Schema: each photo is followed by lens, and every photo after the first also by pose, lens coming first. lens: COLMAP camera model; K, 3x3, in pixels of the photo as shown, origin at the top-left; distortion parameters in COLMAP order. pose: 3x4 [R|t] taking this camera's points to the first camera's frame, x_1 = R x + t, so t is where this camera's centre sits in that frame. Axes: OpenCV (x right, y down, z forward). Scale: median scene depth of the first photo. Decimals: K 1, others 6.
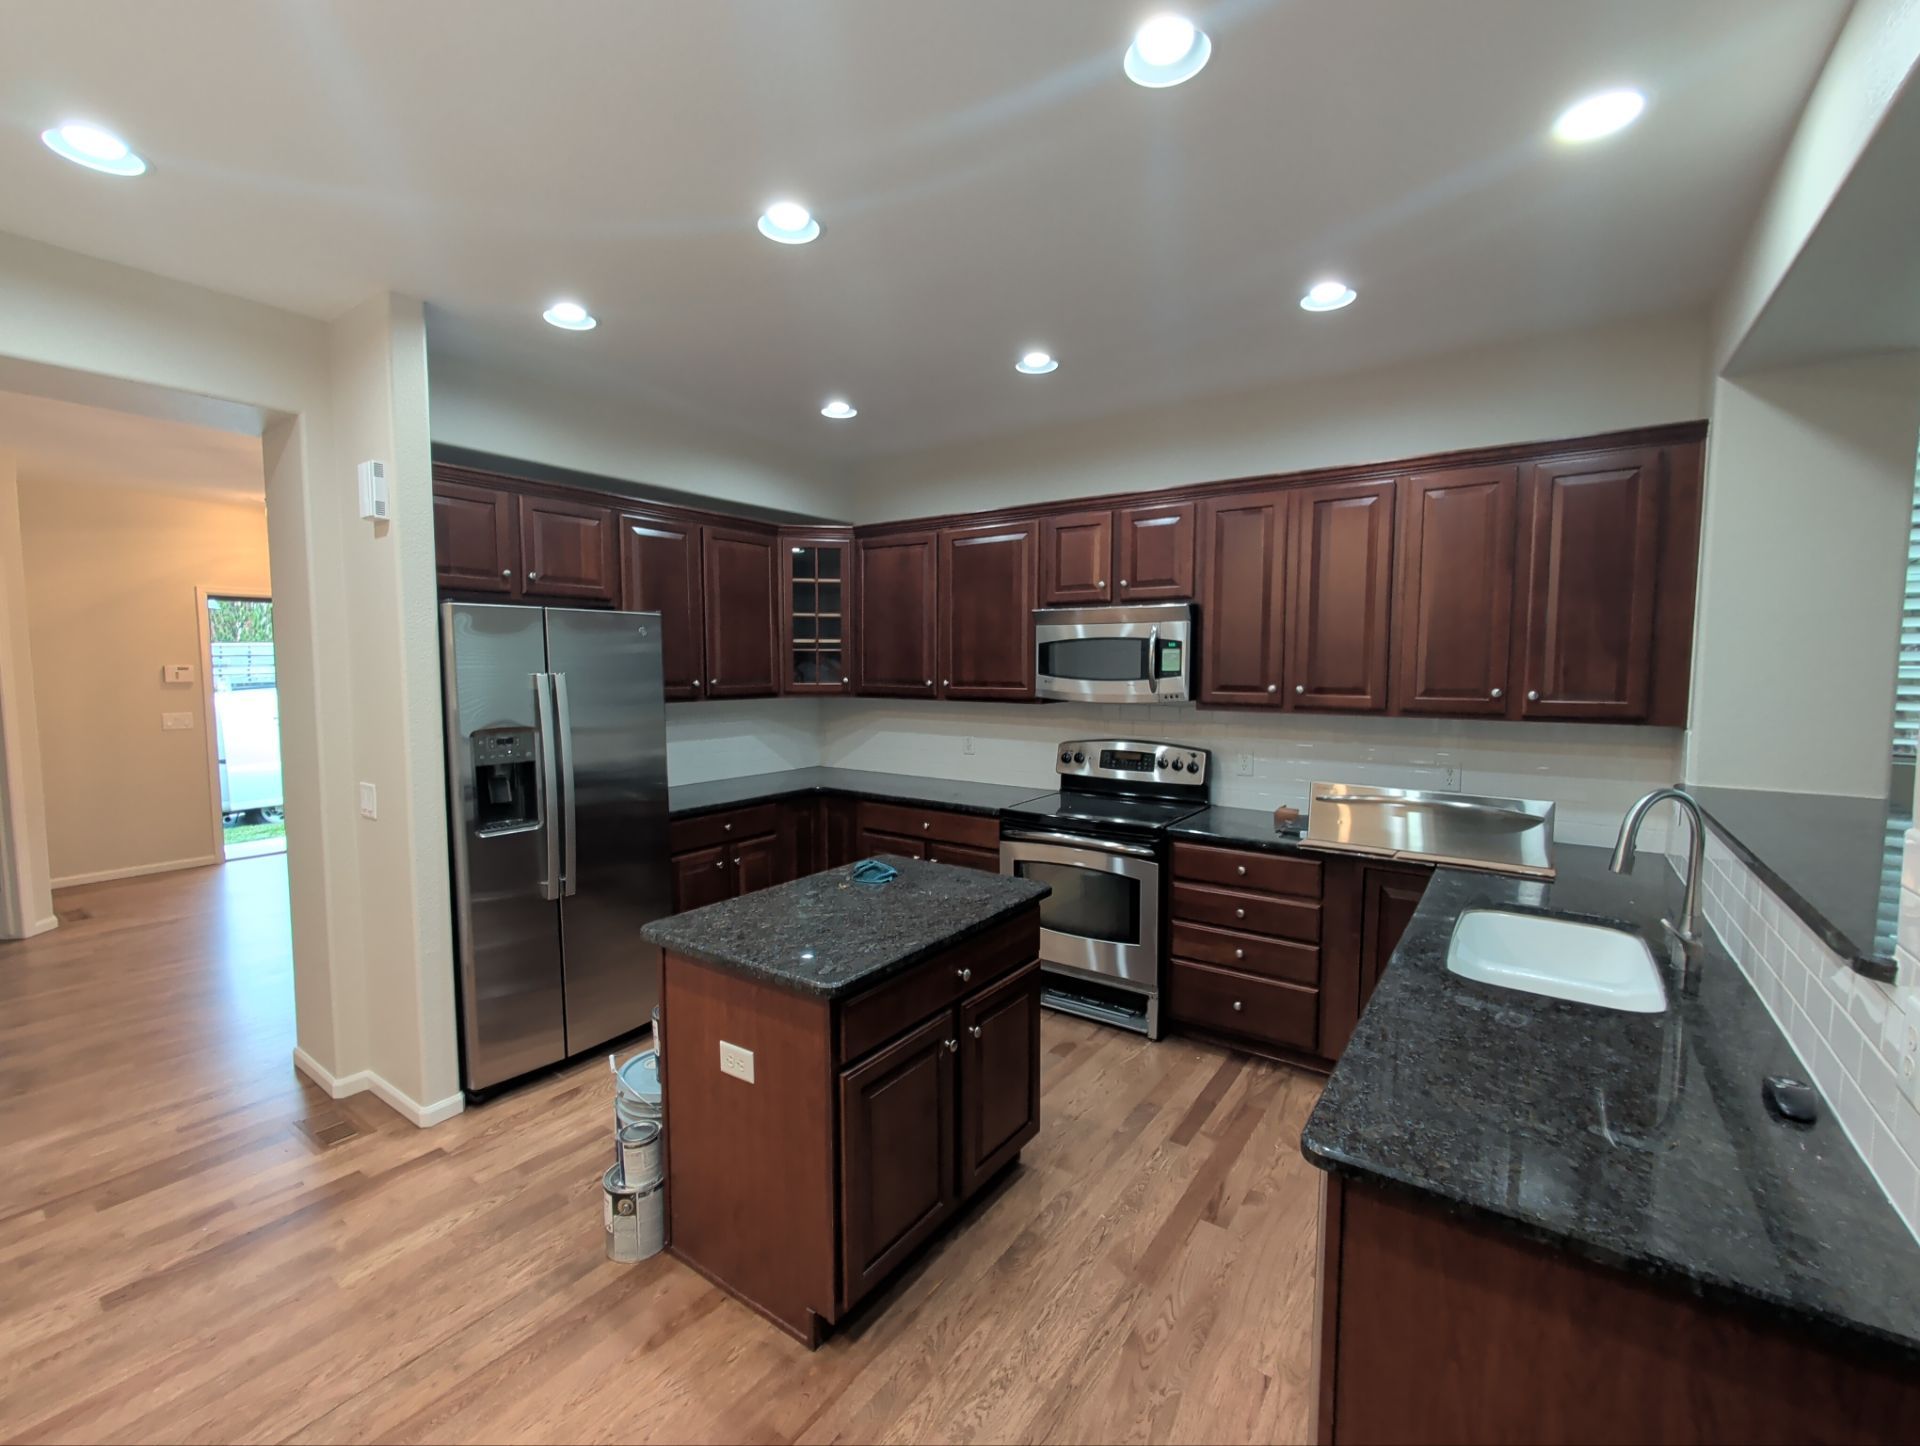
lens RADIAL K [[814.0, 0, 960.0], [0, 814.0, 723.0], [0, 0, 1]] dist [-0.004177, 0.000113]
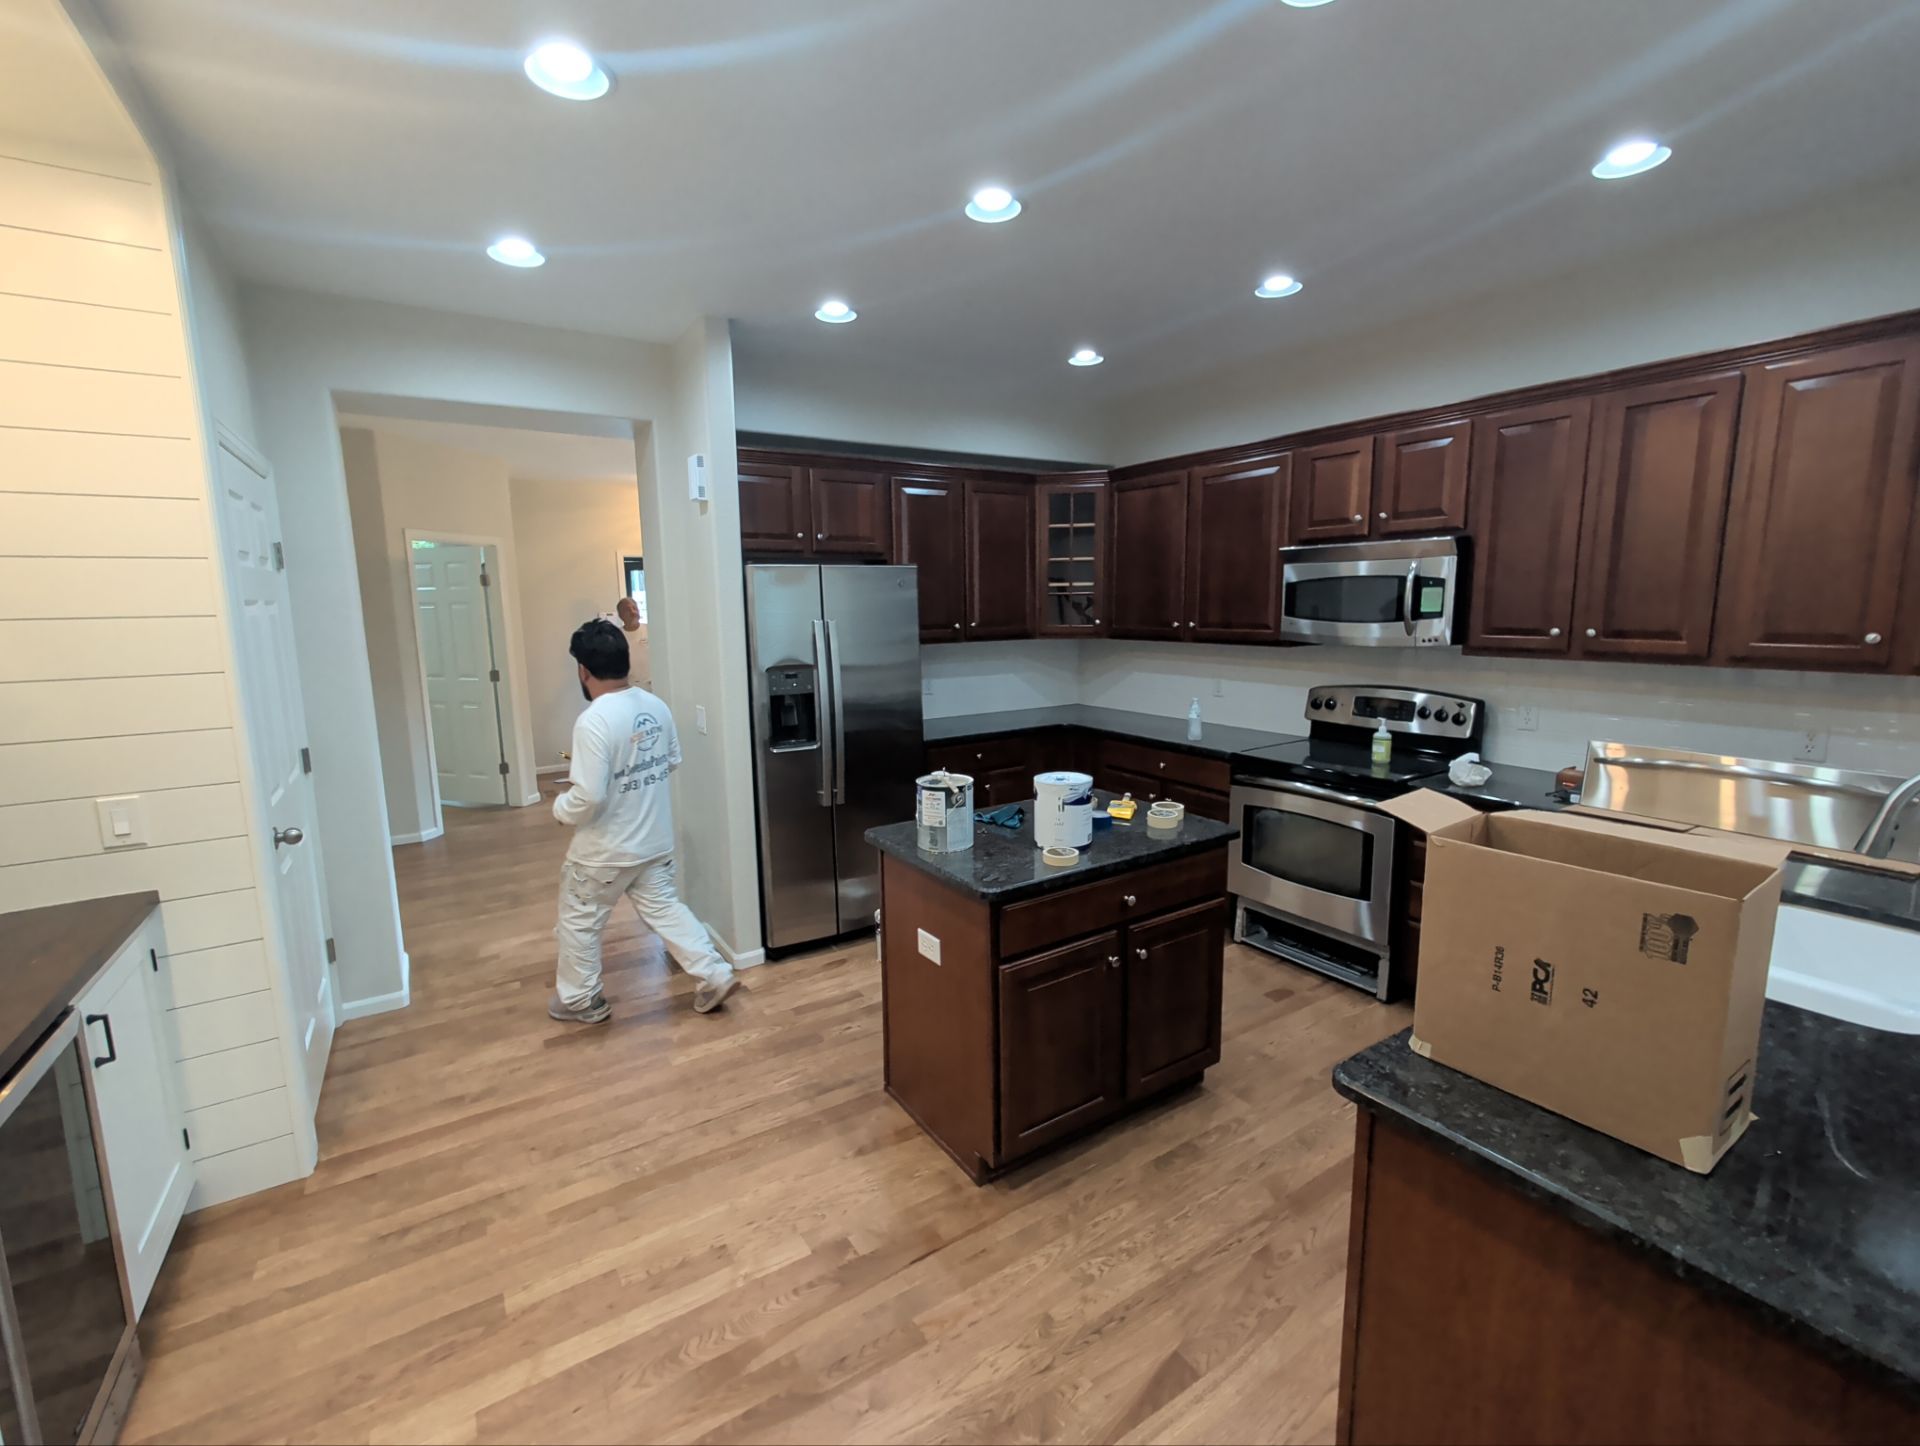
lens RADIAL K [[814.0, 0, 960.0], [0, 814.0, 723.0], [0, 0, 1]] dist [-0.004177, 0.000113]
pose [[0.929459, 0.040363, -0.366710, 0.134815], [-0.011903, 0.996761, 0.079541, -0.007915], [0.368733, -0.069565, 0.926929, -0.055690]]
